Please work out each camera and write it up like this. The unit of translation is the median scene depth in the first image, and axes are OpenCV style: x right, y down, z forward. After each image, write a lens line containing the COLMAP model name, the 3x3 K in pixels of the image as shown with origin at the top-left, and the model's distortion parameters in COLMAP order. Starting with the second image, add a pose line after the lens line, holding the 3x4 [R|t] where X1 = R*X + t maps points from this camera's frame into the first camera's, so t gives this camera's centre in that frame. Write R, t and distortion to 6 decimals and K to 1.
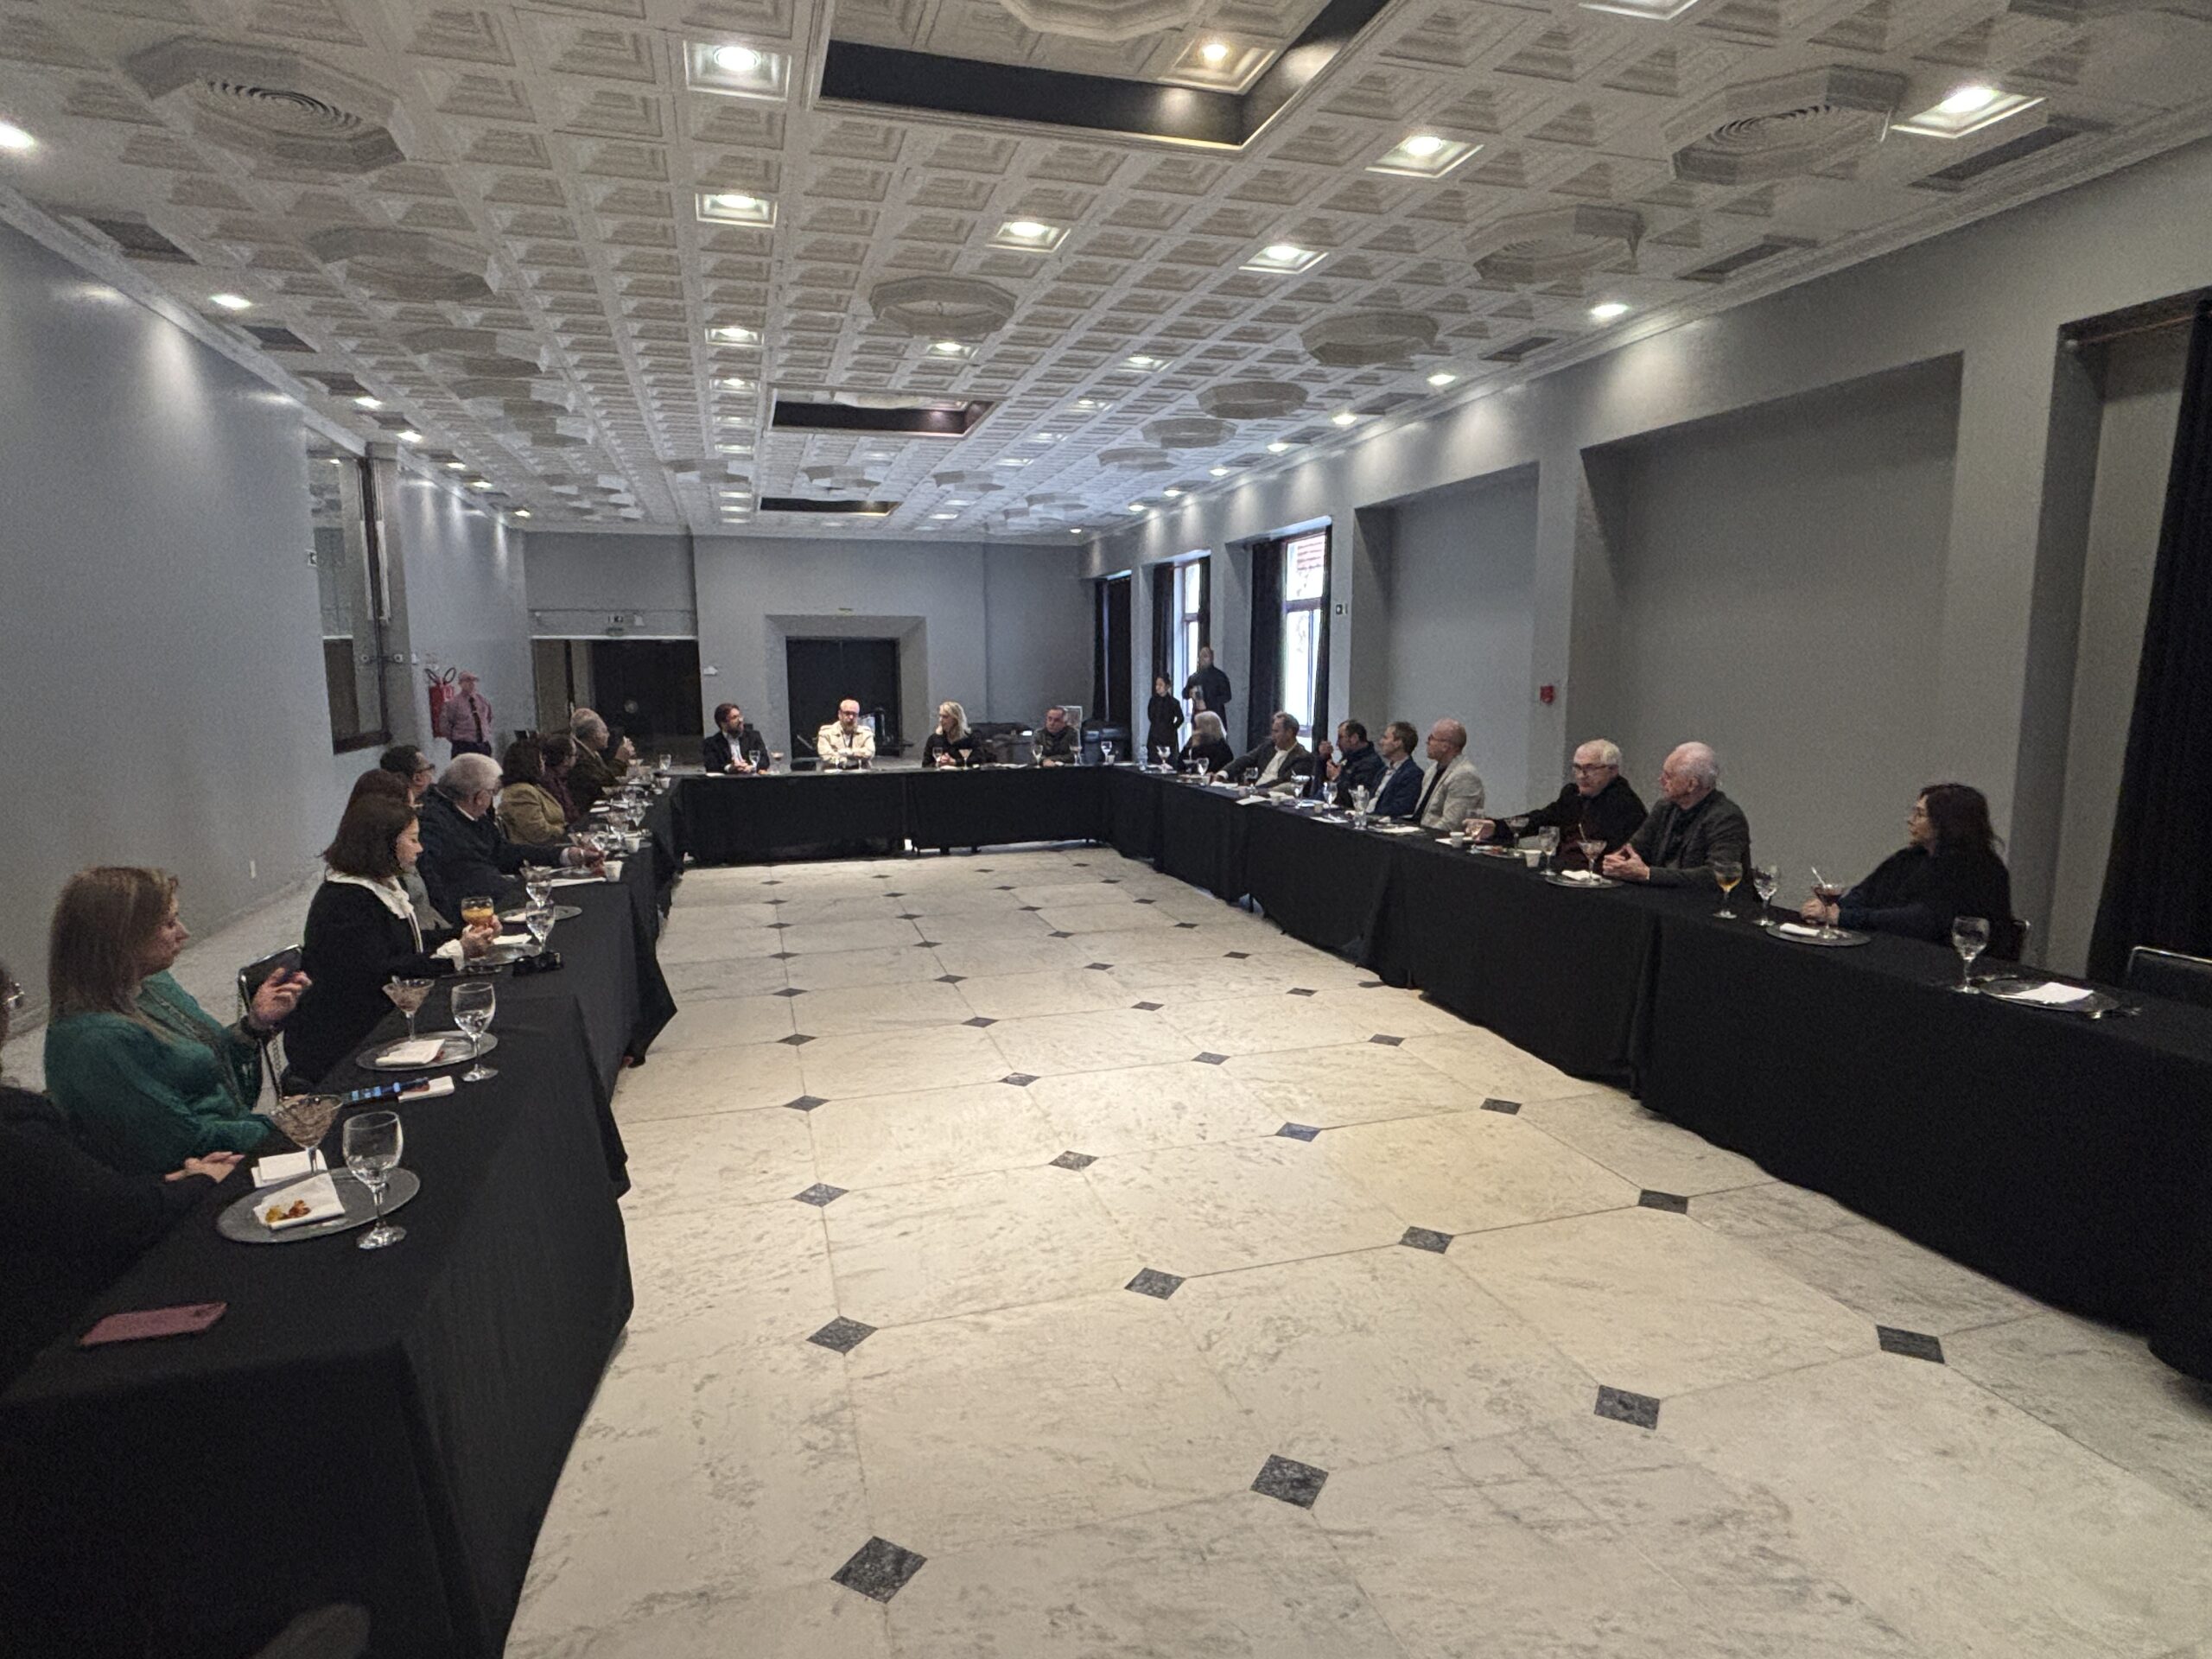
lens RADIAL K [[1225.1, 0, 1107.8], [0, 1225.1, 840.2], [0, 0, 1]] dist [-0.021770, -0.000451]
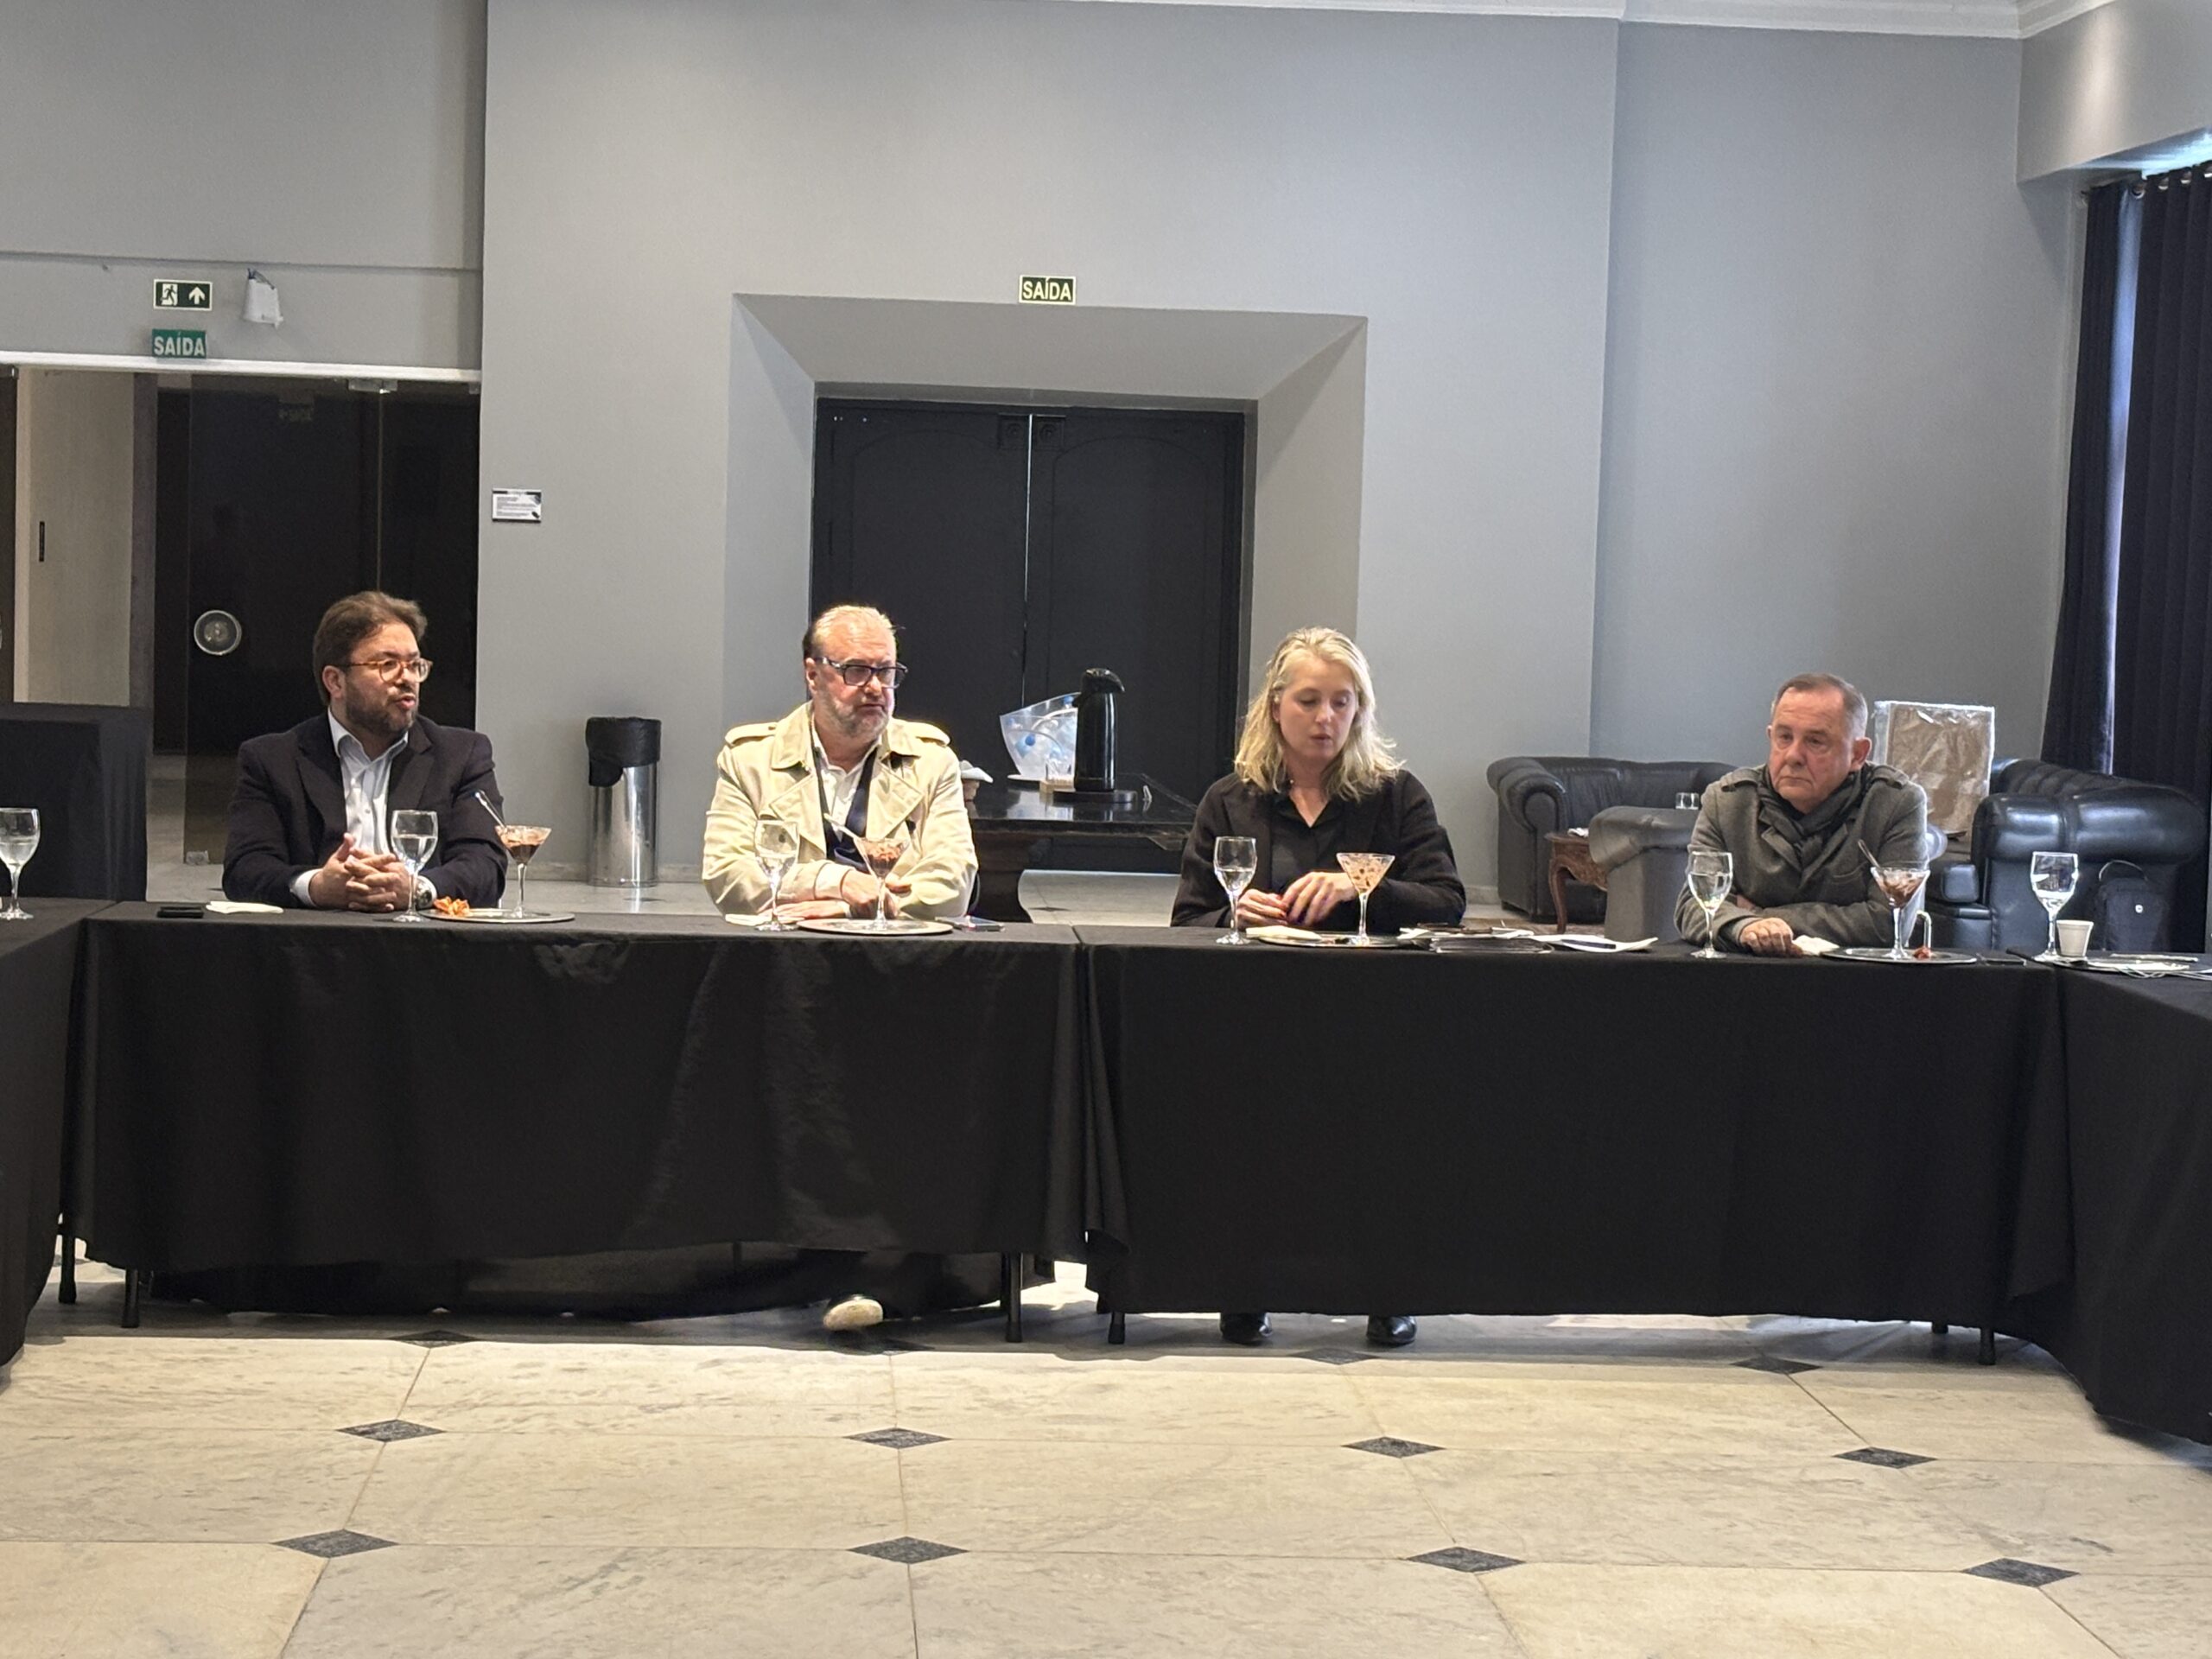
lens RADIAL K [[4390.3, 0, 1099.7], [0, 4390.3, 829.1], [0, 0, 1]] dist [0.073984, 0.000000]
pose [[0.971023, 0.049370, -0.233833, 0.016071], [-0.068978, 0.994686, -0.076428, -0.015890], [0.228817, 0.090342, 0.969268, 0.233289]]
